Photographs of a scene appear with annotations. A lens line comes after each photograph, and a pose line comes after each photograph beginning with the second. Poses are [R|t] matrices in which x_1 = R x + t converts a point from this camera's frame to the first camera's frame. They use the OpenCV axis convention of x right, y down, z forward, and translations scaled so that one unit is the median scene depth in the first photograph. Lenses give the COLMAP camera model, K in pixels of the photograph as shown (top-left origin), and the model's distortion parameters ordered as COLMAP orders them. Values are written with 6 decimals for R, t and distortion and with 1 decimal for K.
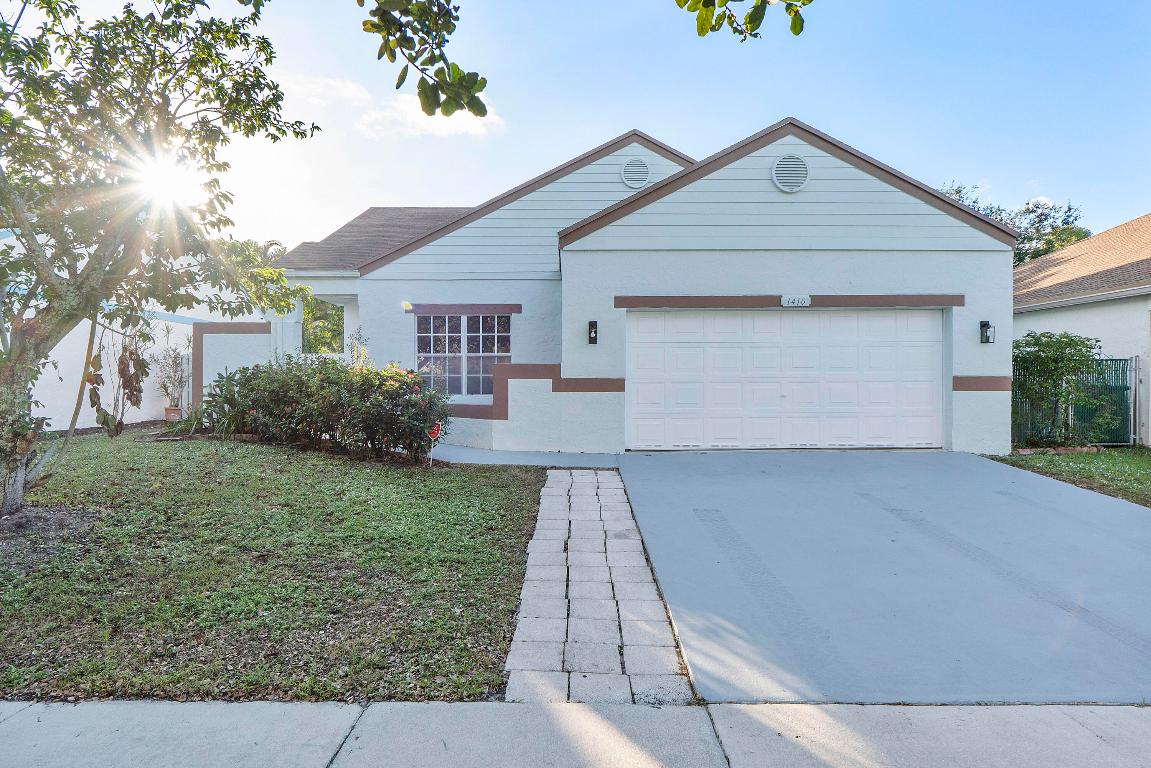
lens RADIAL K [[653.3, 0, 576.8], [0, 653.3, 381.5], [0, 0, 1]] dist [-0.000099, 0.000209]
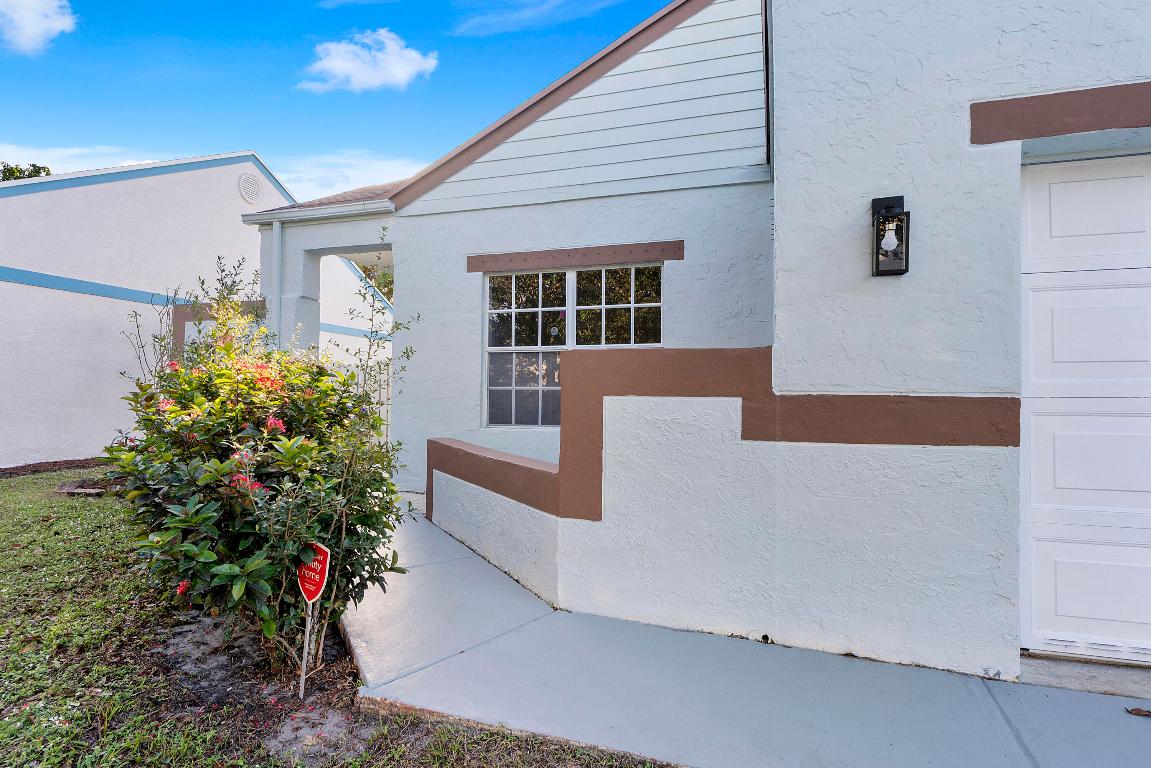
lens RADIAL K [[653.3, 0, 574.7], [0, 653.3, 386.0], [0, 0, 1]] dist [-0.000099, 0.000209]
pose [[0.953305, 0.004493, -0.301977, -0.019635], [-0.009599, 0.999835, -0.015426, -0.003625], [0.301858, 0.017605, 0.953190, 0.675760]]
